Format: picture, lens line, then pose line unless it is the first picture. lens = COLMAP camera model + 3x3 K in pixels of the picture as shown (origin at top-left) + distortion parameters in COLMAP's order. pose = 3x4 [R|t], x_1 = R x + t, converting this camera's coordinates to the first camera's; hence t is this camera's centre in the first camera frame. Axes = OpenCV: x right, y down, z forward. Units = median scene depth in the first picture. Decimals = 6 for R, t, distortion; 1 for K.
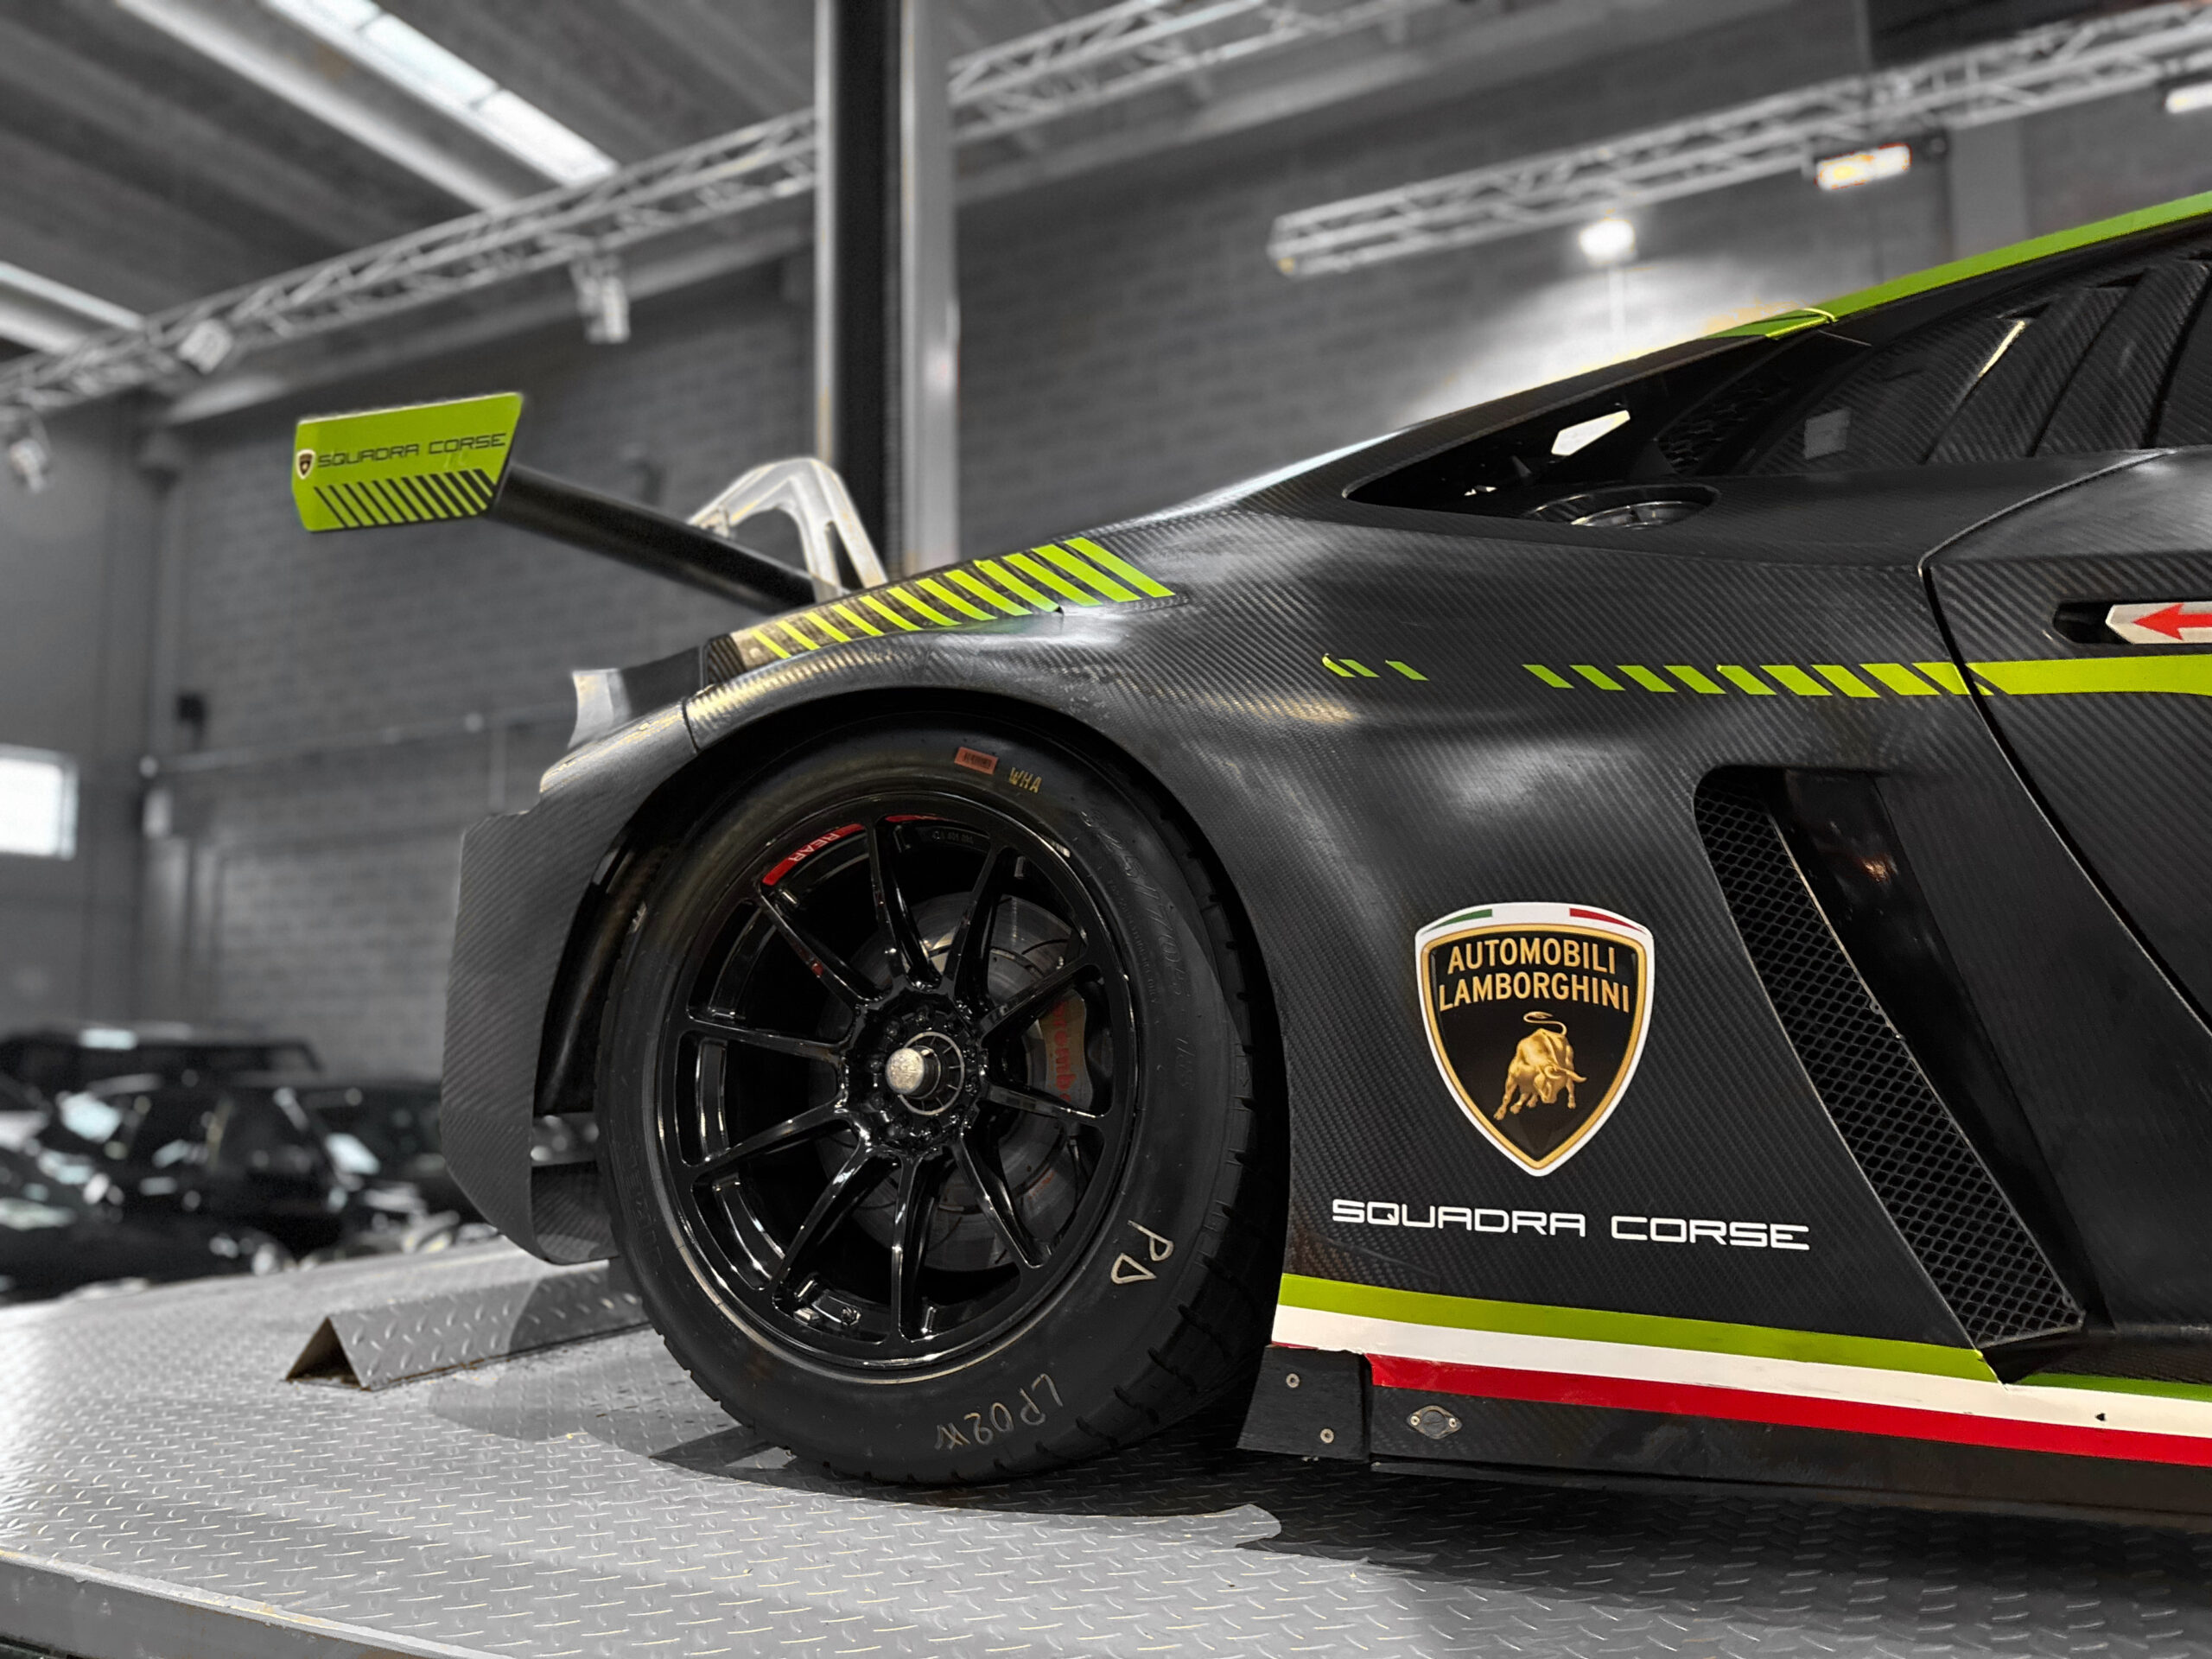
lens RADIAL K [[1665.9, 0, 1094.1], [0, 1665.9, 826.7], [0, 0, 1]] dist [0.081639, -0.093480]
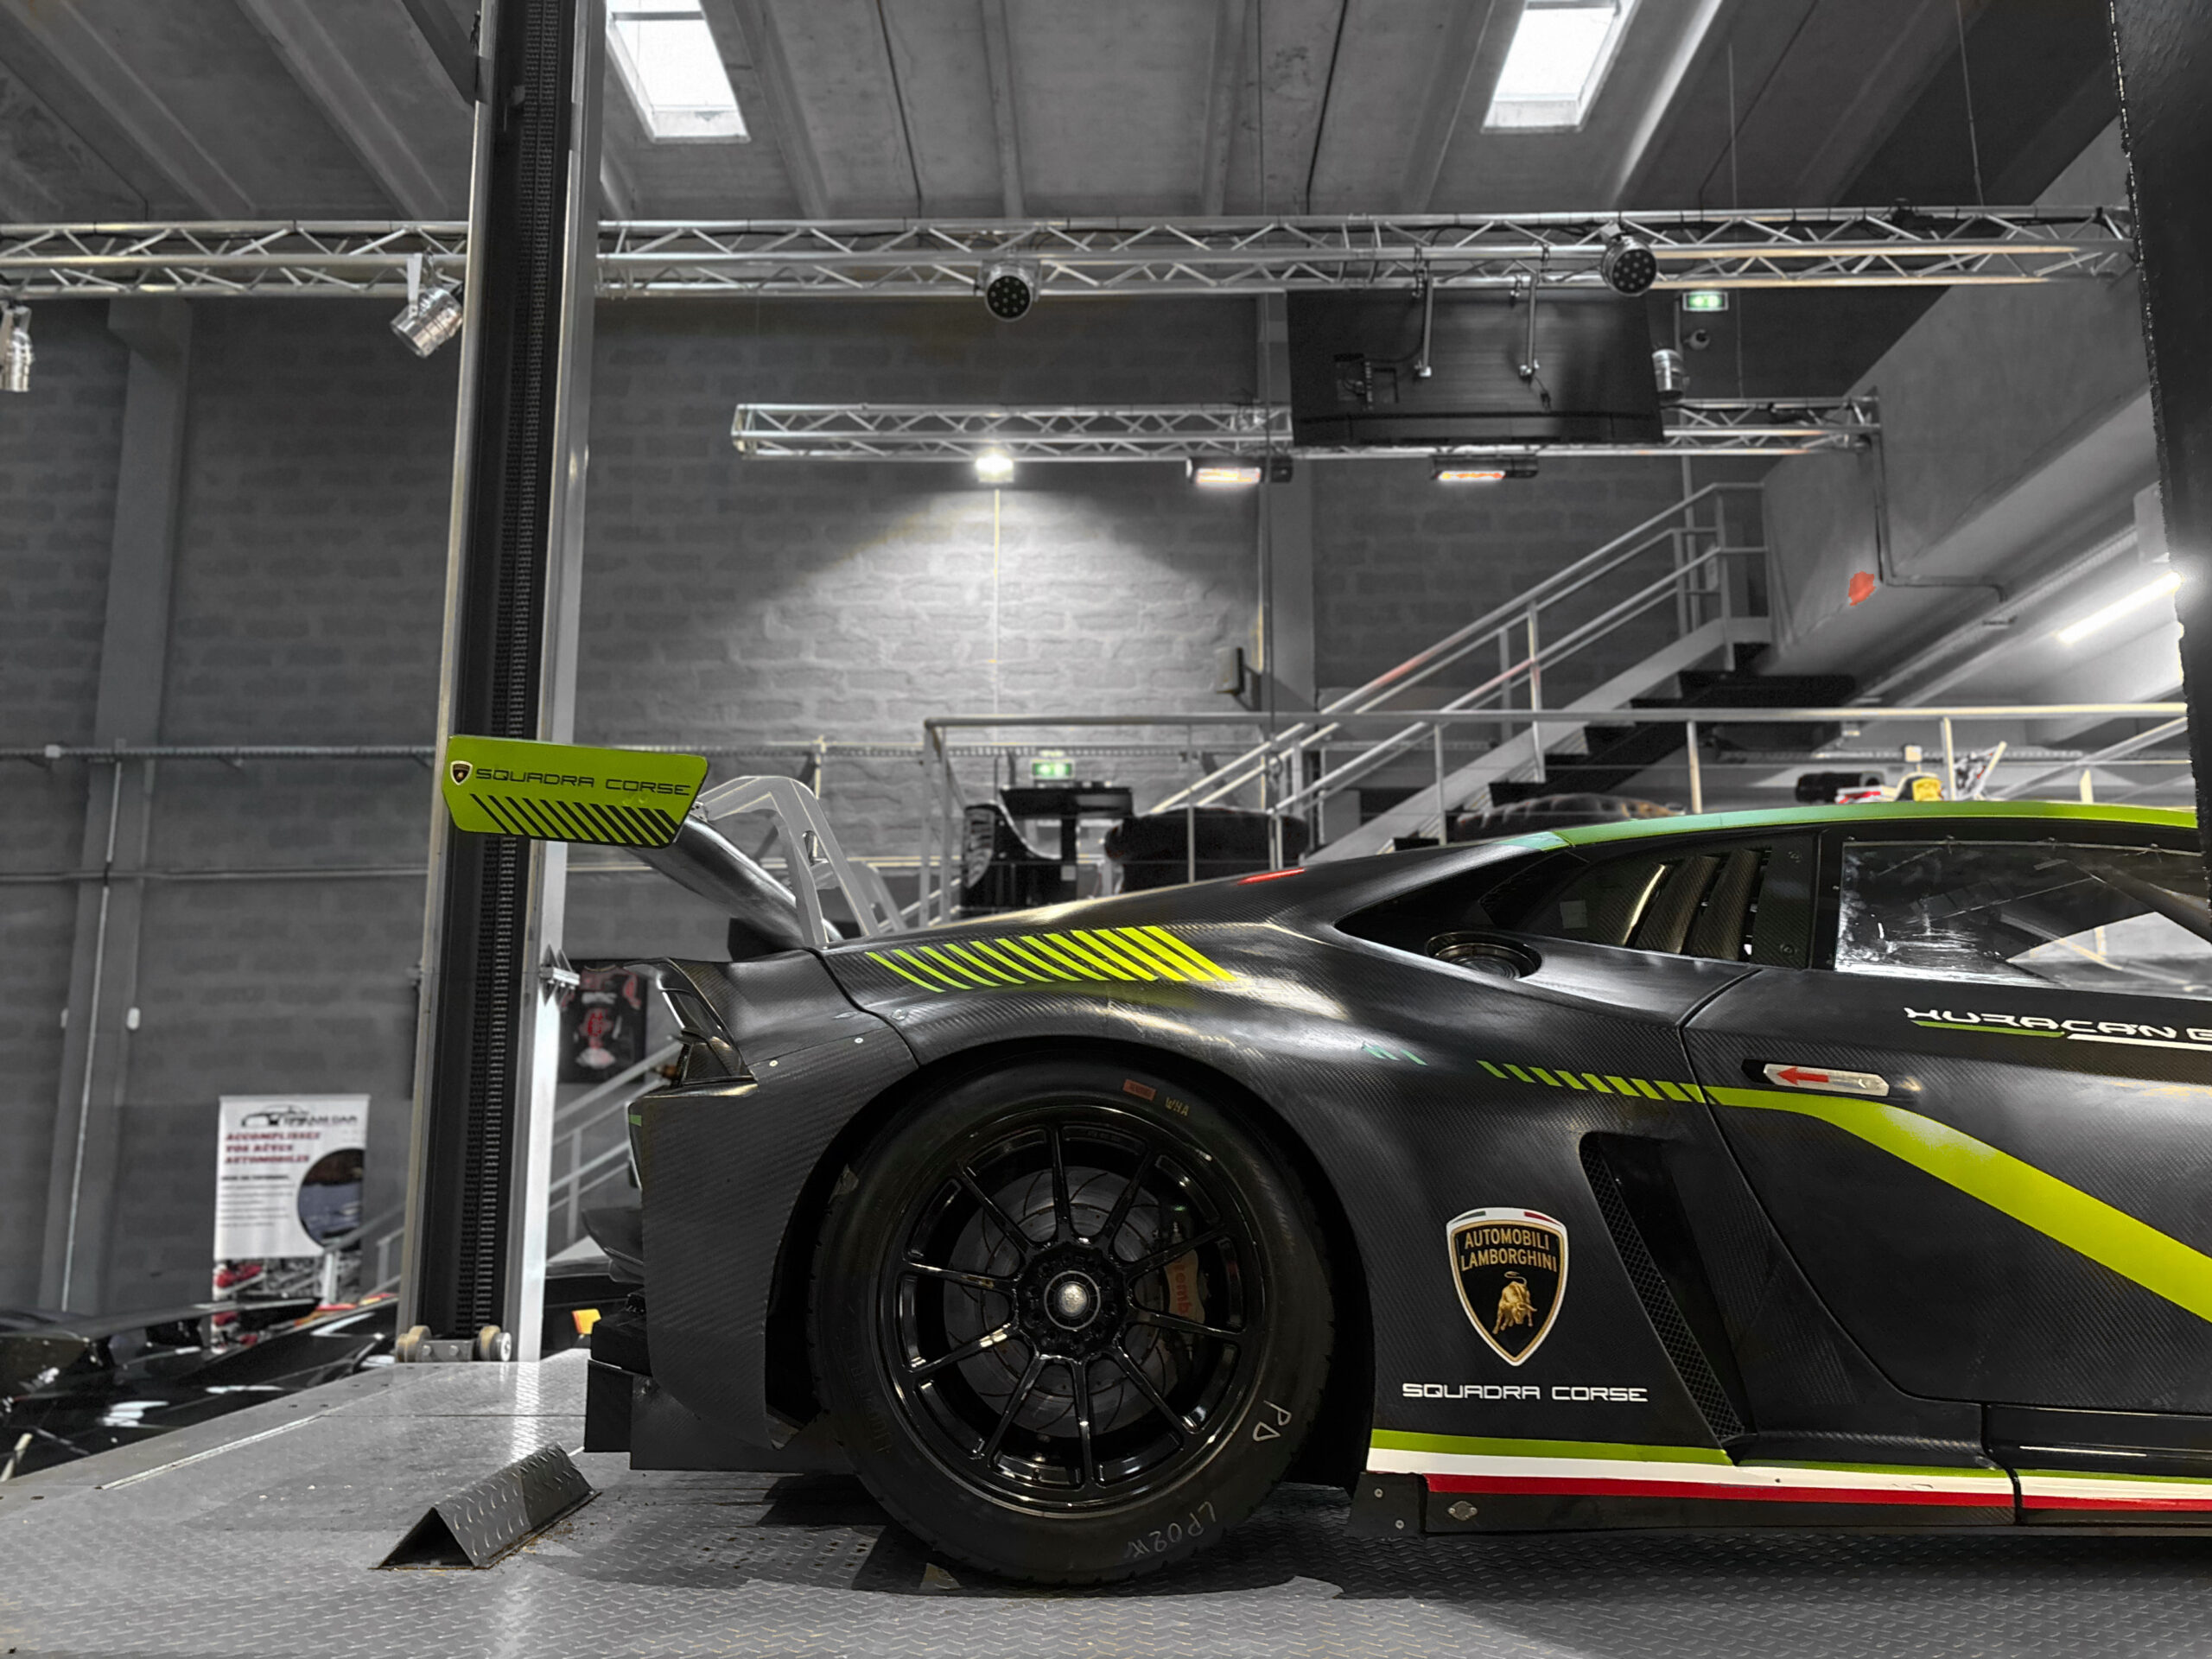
lens RADIAL K [[1708.2, 0, 1100.2], [0, 1708.2, 840.6], [0, 0, 1]] dist [0.026063, 0.008057]
pose [[0.895117, 0.093574, 0.435902, -0.945263], [-0.069312, 0.995046, -0.071273, -0.181618], [-0.440411, 0.033584, 0.897168, -0.448964]]
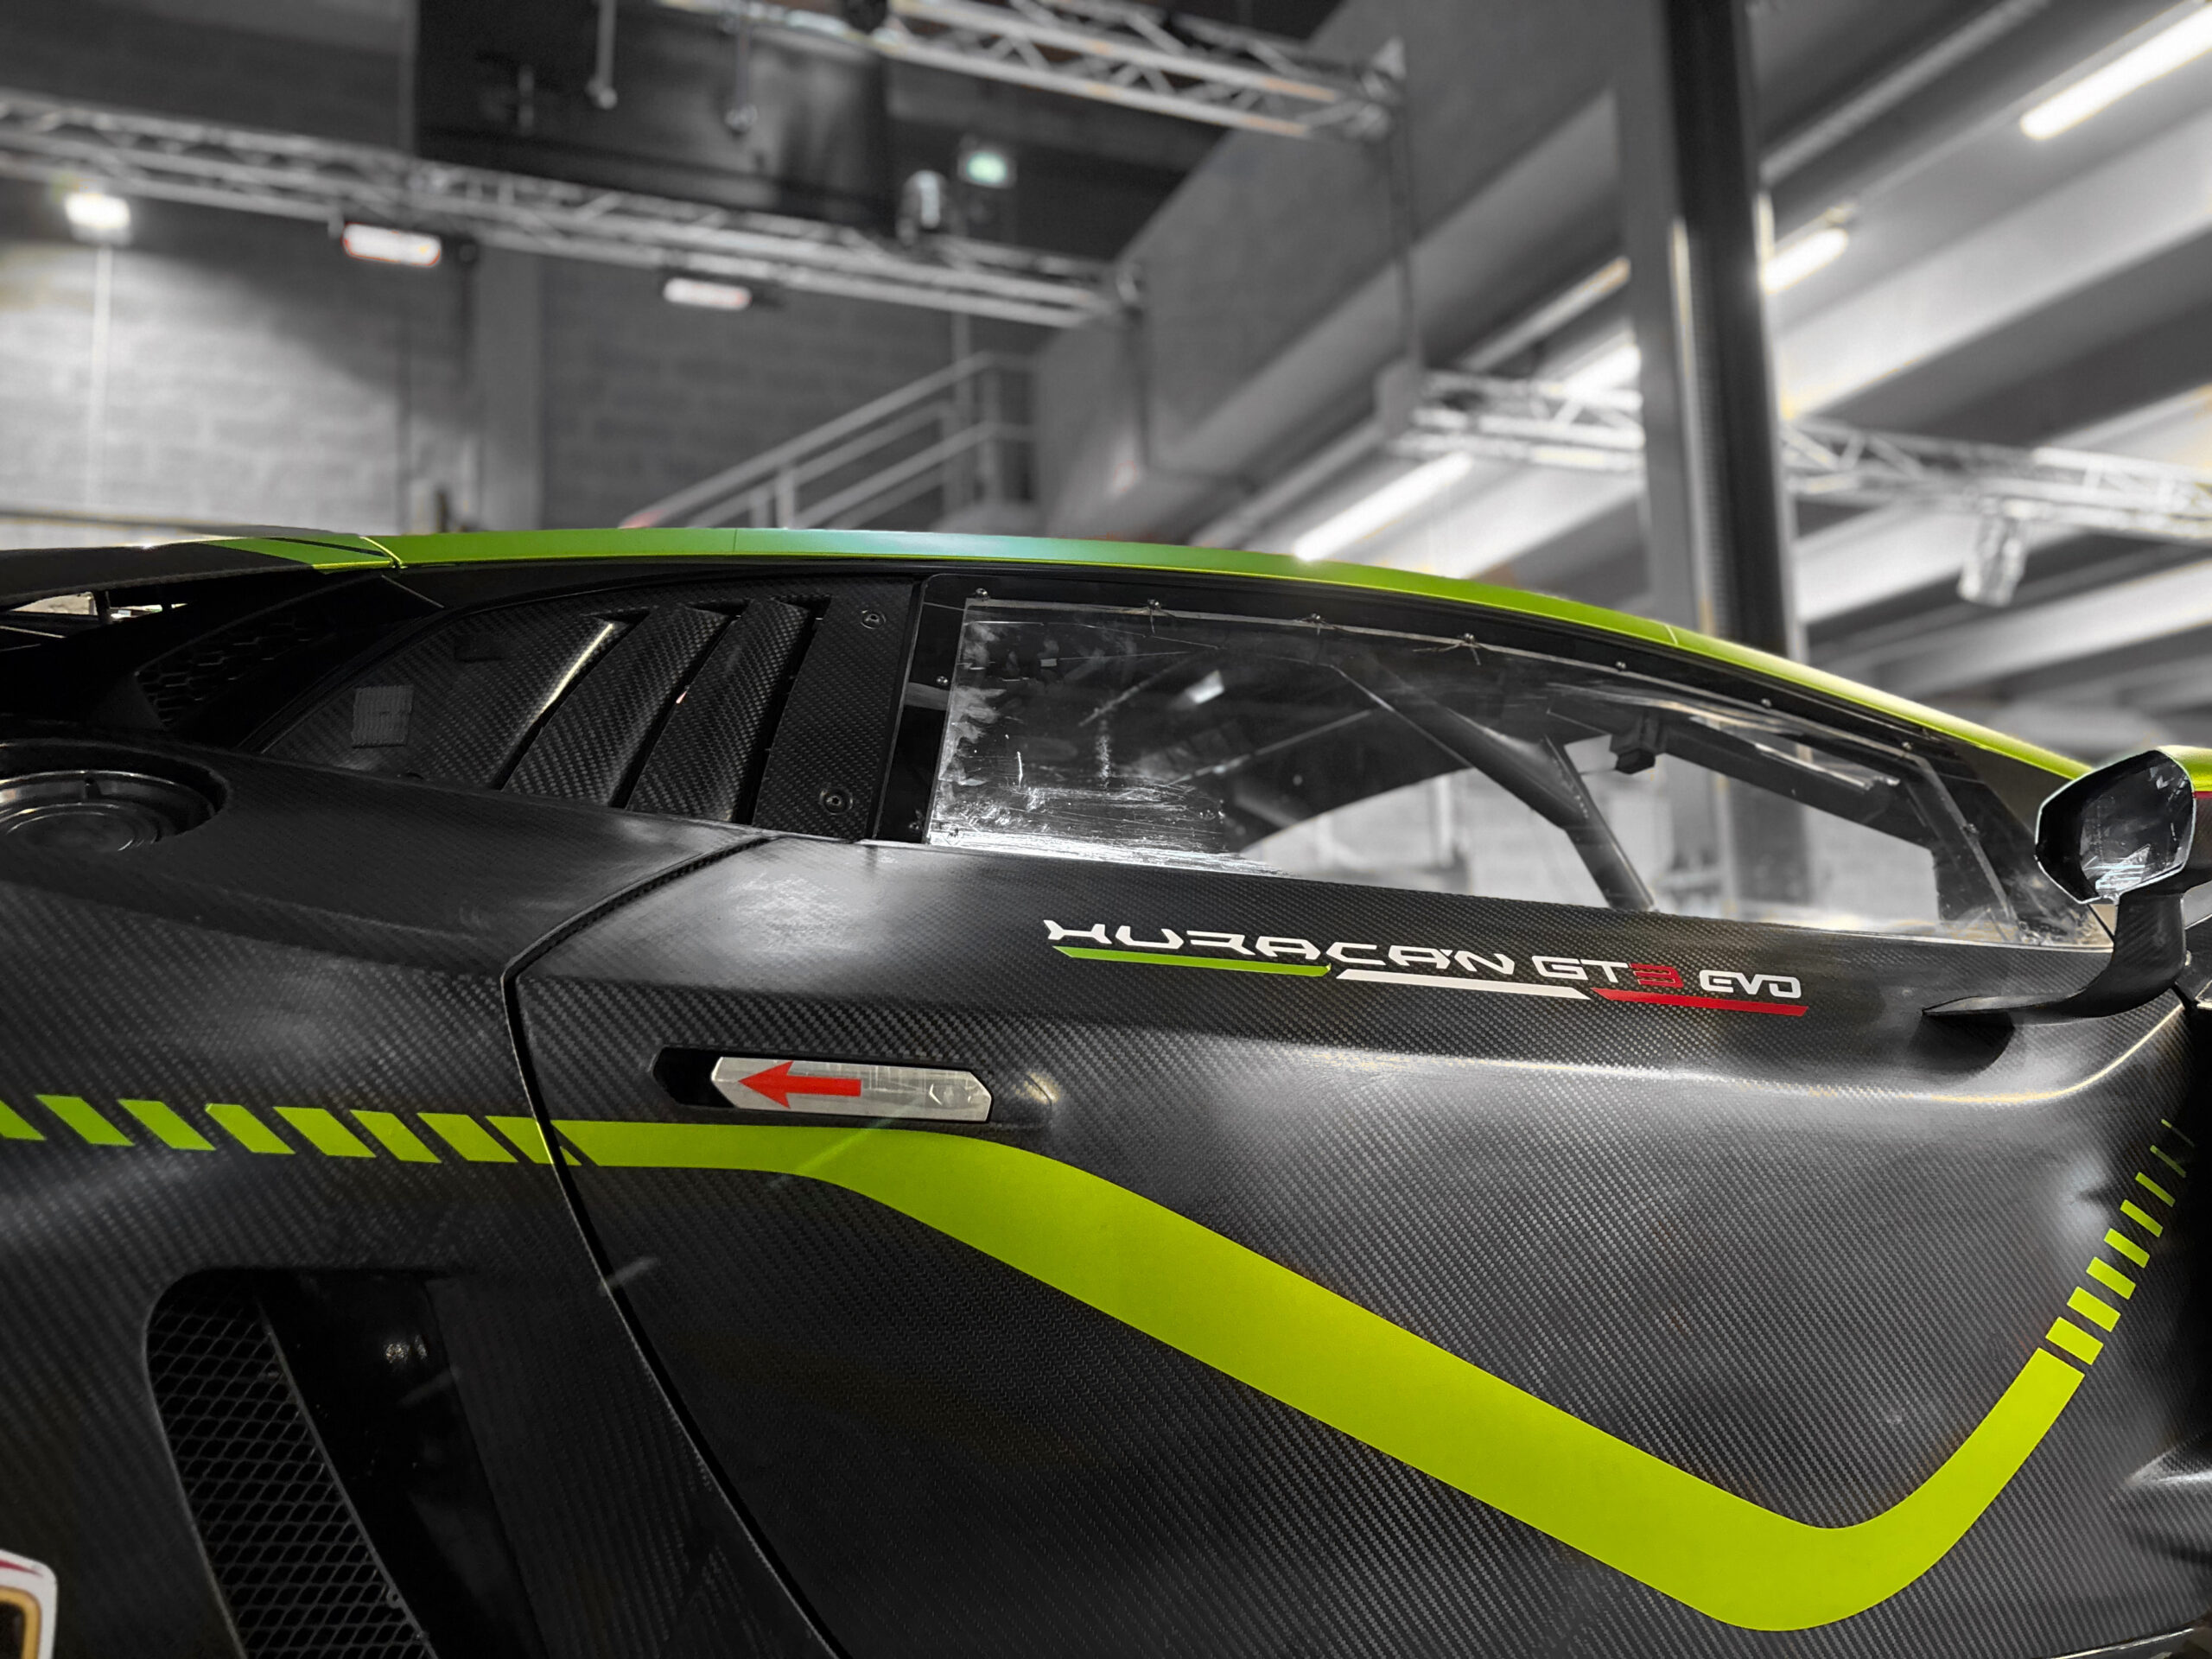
lens RADIAL K [[1660.3, 0, 1129.8], [0, 1660.3, 863.0], [0, 0, 1]] dist [0.054800, -0.065454]
pose [[0.639941, 0.073545, 0.764897, 0.090945], [-0.070289, 0.996839, -0.037040, -0.195674], [-0.765203, -0.030060, 0.643087, 0.301602]]
